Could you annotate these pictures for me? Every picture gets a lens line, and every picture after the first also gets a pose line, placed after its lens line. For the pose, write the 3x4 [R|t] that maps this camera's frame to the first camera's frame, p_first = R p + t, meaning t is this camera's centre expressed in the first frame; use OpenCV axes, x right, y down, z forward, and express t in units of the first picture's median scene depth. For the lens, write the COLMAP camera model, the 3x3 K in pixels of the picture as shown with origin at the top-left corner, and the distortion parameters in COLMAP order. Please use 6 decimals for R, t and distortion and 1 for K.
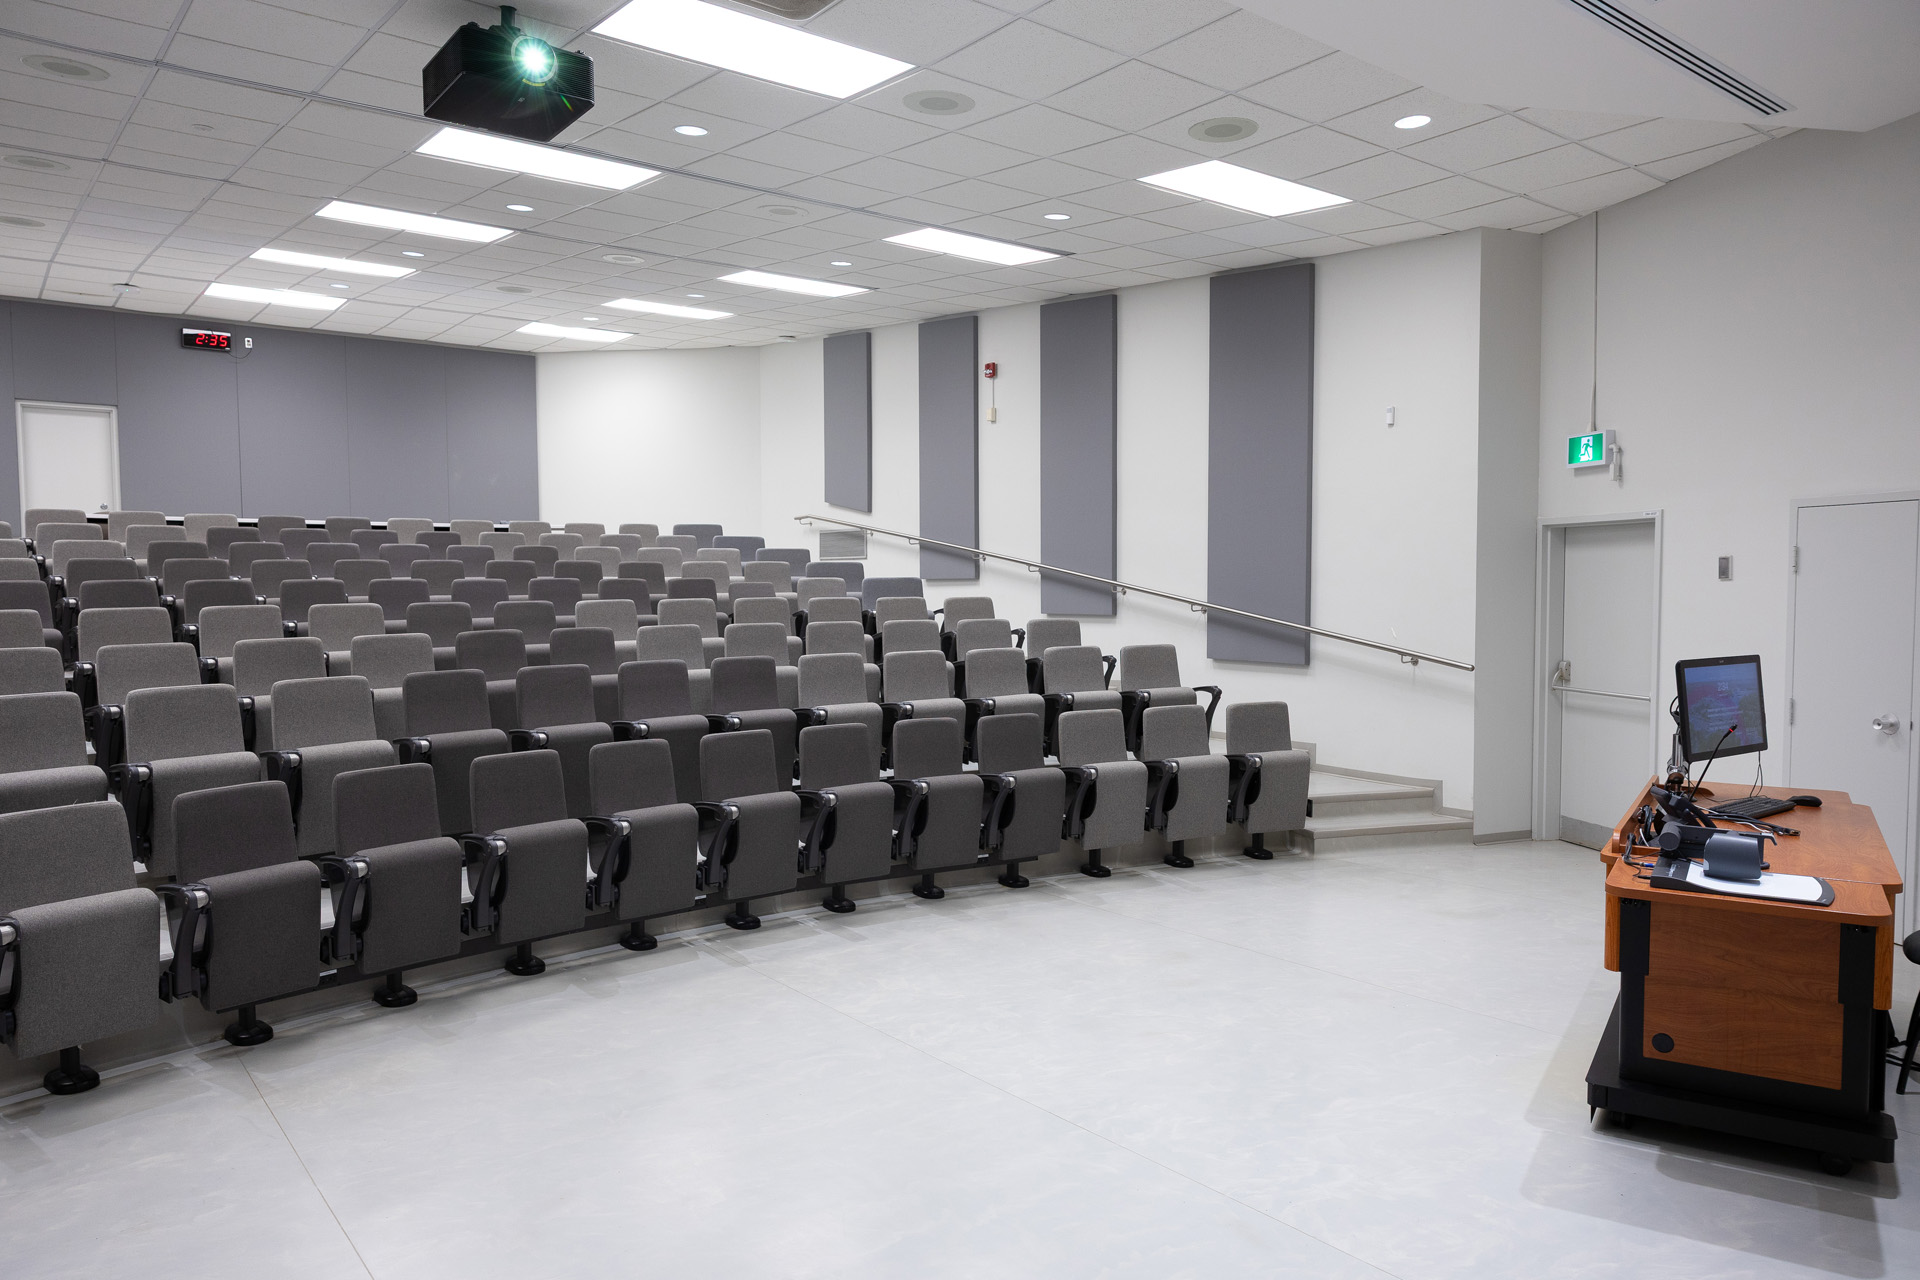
lens RADIAL K [[1294.0, 0, 957.6], [0, 1294.0, 648.9], [0, 0, 1]] dist [0.015114, 0.001875]
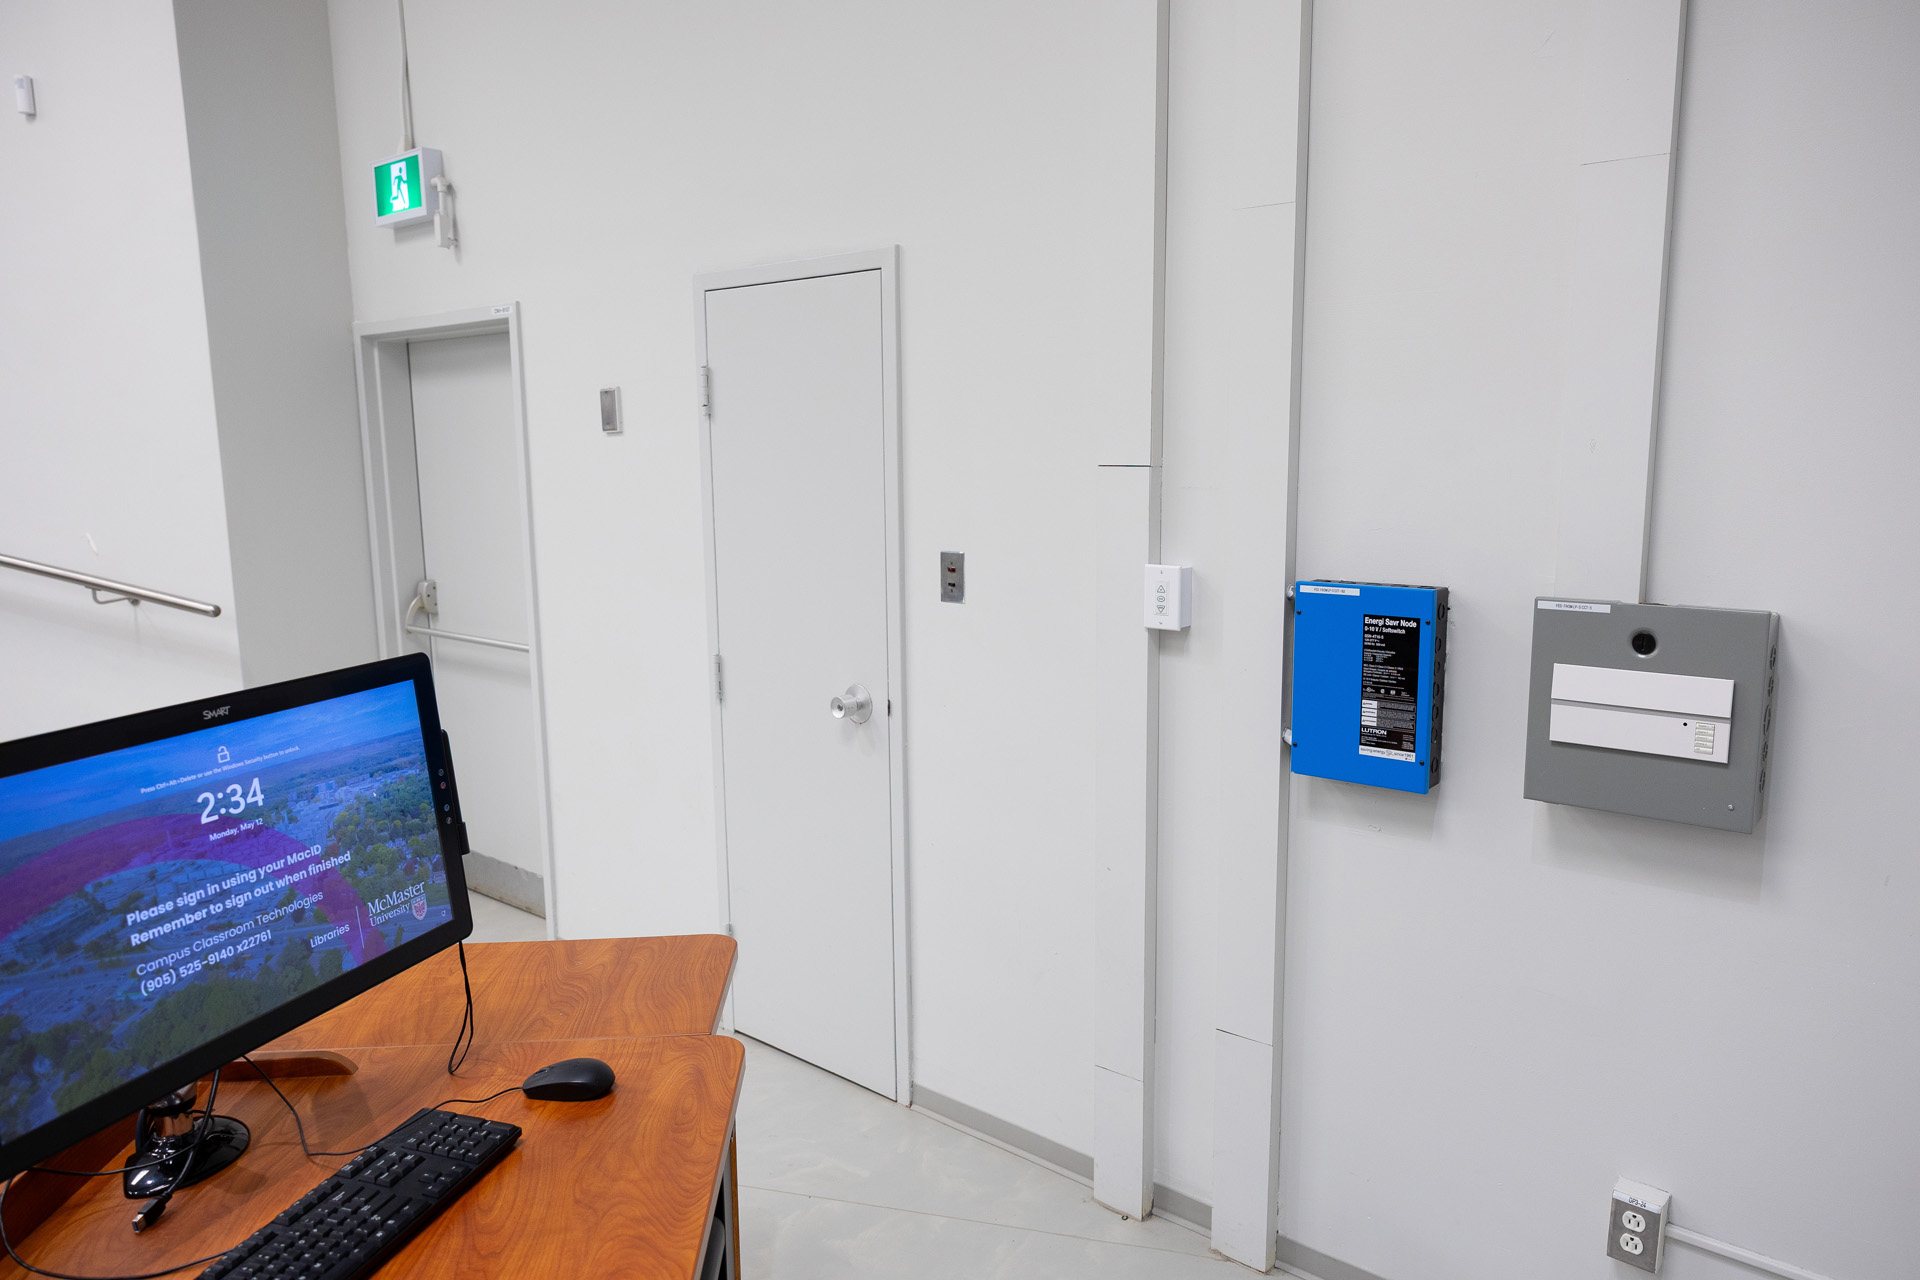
lens RADIAL K [[1293.8, 0, 965.0], [0, 1293.8, 646.2], [0, 0, 1]] dist [0.002565, 0.008276]
pose [[0.799781, -0.094929, 0.592738, 0.343395], [0.036704, 0.993303, 0.109557, -0.017024], [-0.599168, -0.065866, 0.797909, 0.433924]]
